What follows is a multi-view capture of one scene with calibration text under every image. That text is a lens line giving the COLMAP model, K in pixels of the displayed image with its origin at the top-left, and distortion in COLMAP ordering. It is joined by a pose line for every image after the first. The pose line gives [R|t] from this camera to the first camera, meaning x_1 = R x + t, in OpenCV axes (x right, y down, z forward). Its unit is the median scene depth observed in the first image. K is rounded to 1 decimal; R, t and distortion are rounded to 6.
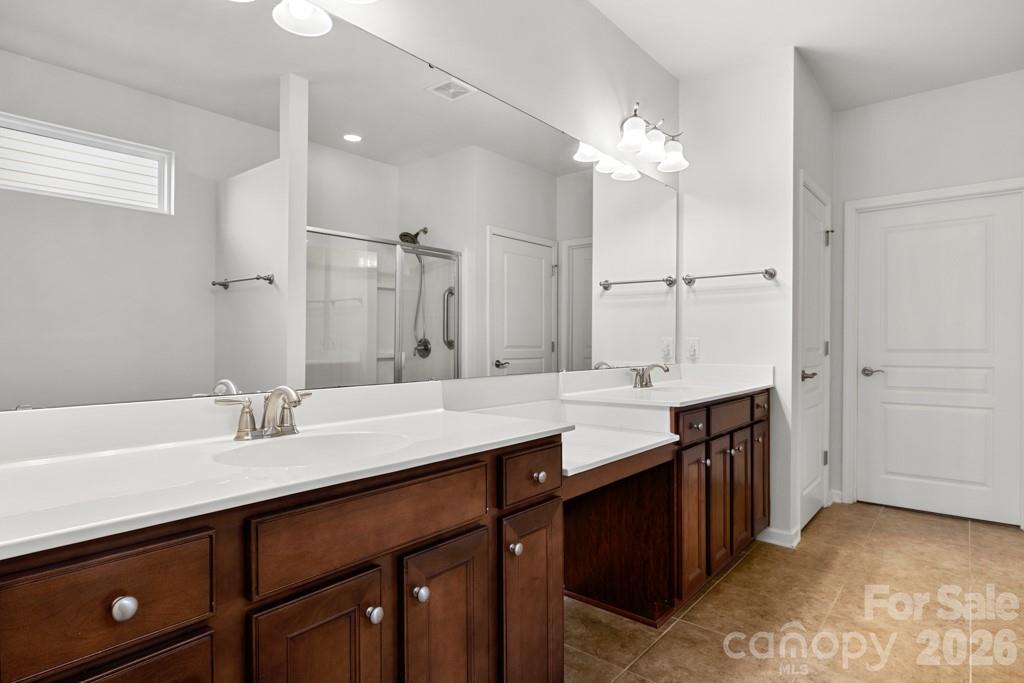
lens RADIAL K [[557.1, 0, 513.2], [0, 557.1, 342.1], [0, 0, 1]] dist [0.000368, 0.002295]
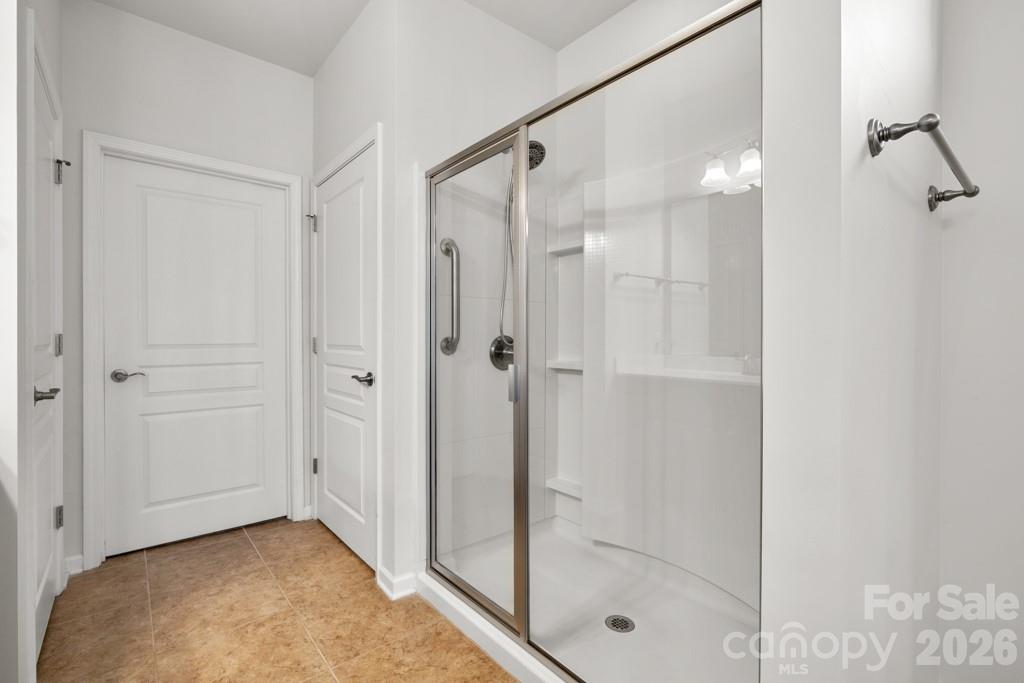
lens RADIAL K [[455.9, 0, 513.7], [0, 455.9, 341.6], [0, 0, 1]] dist [-0.012519, 0.001059]
pose [[0.174845, -0.008644, 0.984558, 0.157254], [-0.003661, 0.999949, 0.009429, 0.000717], [-0.984589, -0.005253, 0.174805, 0.426537]]
